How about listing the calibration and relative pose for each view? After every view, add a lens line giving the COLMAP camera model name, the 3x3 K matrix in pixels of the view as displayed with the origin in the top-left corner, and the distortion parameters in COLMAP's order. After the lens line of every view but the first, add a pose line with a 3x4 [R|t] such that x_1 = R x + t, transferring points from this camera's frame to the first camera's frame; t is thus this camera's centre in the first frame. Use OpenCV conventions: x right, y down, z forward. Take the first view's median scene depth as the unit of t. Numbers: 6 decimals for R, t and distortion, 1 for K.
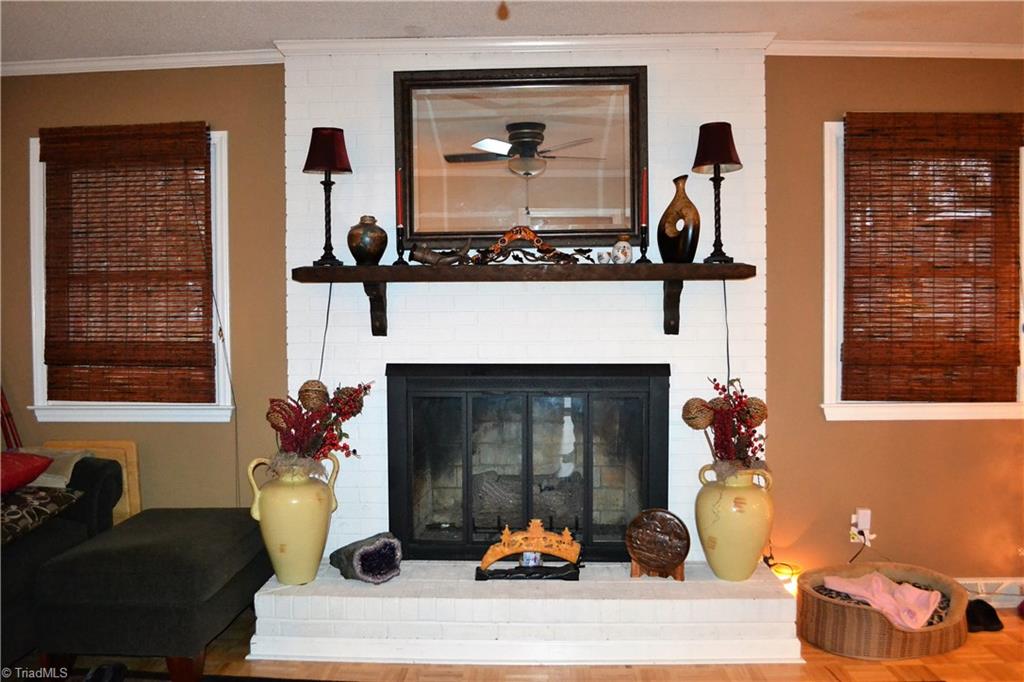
lens RADIAL K [[847.5, 0, 511.9], [0, 847.5, 338.9], [0, 0, 1]] dist [-0.108140, -0.004719]
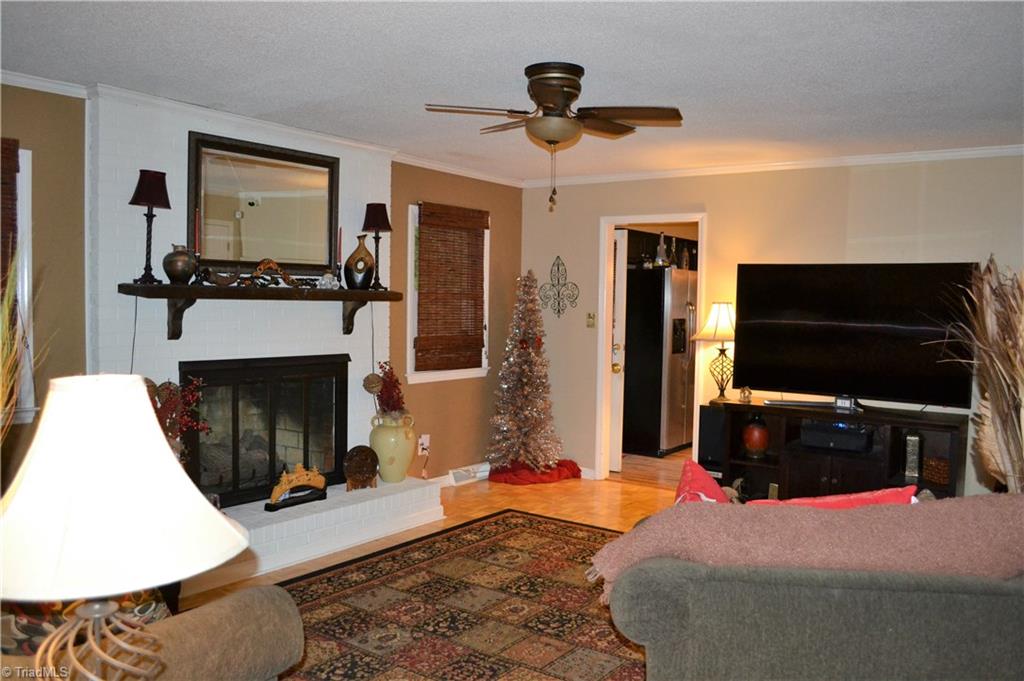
lens RADIAL K [[847.5, 0, 512.4], [0, 847.5, 340.6], [0, 0, 1]] dist [-0.108140, -0.004719]
pose [[0.541303, -0.024197, 0.840480, -0.953067], [-0.000078, 0.999584, 0.028827, -0.039043], [-0.840828, -0.015669, 0.541076, -0.092796]]
